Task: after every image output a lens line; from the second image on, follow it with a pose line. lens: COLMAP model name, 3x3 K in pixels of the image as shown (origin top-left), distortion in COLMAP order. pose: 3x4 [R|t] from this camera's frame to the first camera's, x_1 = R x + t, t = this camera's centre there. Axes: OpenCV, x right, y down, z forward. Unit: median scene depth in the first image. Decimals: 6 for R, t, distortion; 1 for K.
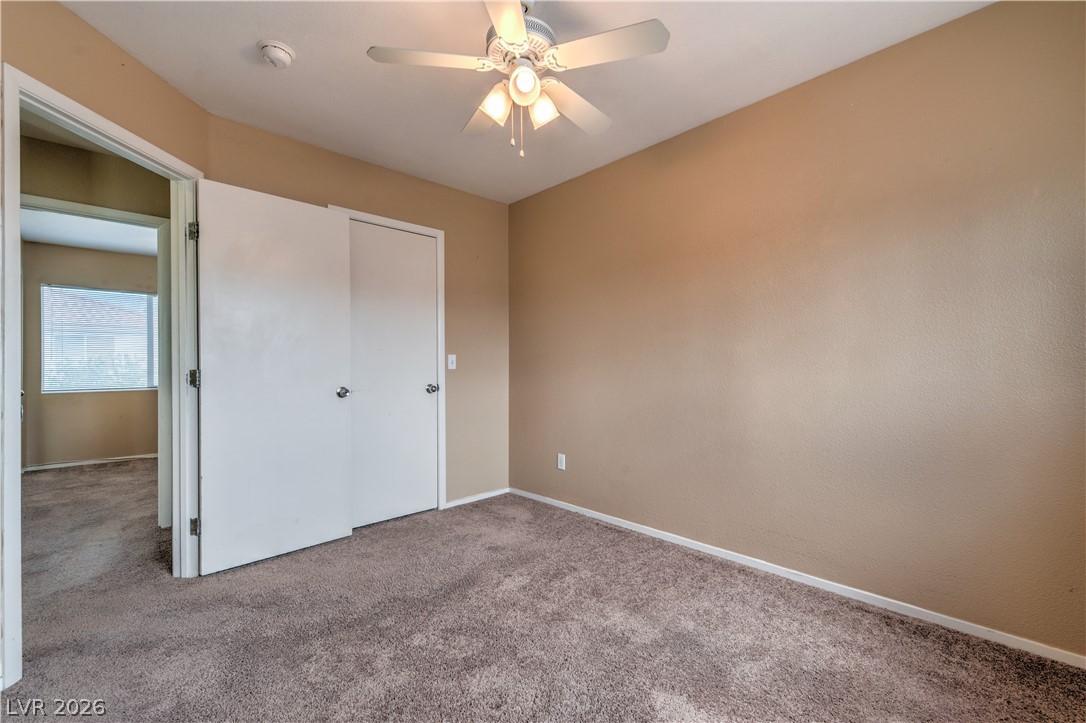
lens RADIAL K [[467.0, 0, 548.3], [0, 467.0, 360.1], [0, 0, 1]] dist [0.007371, -0.000159]
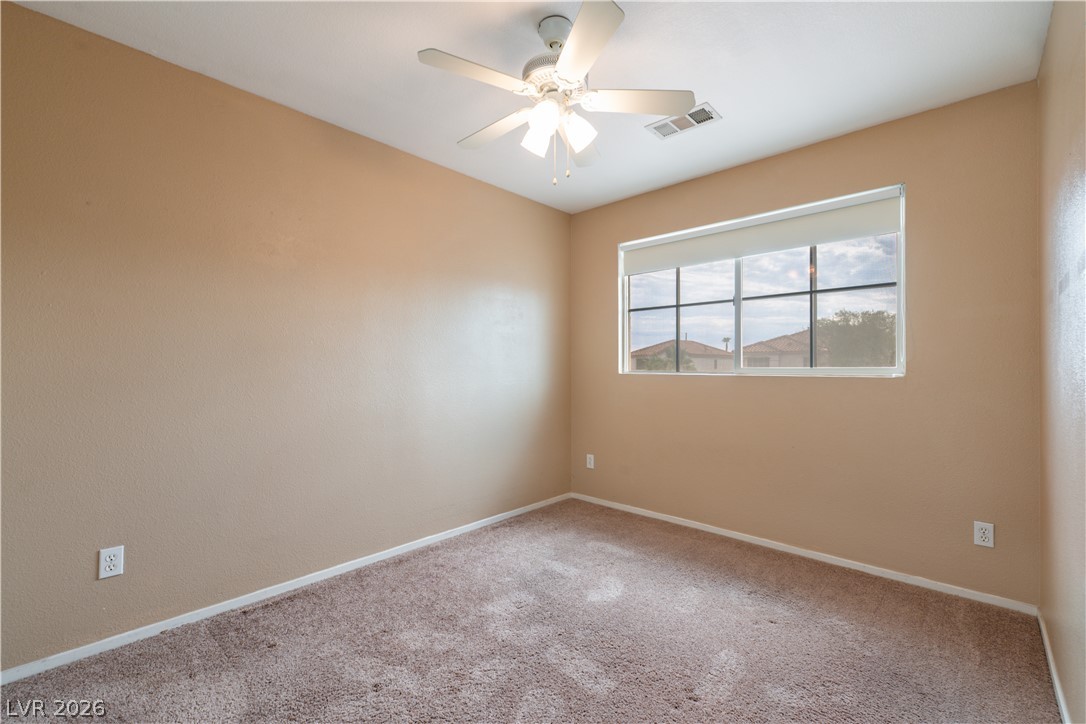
lens RADIAL K [[467.0, 0, 548.3], [0, 467.0, 360.6], [0, 0, 1]] dist [0.007371, -0.000159]
pose [[-0.084797, 0.021129, 0.996174, -0.863751], [-0.008561, 0.999723, -0.021933, -0.005365], [-0.996361, -0.010388, -0.084592, 0.872494]]
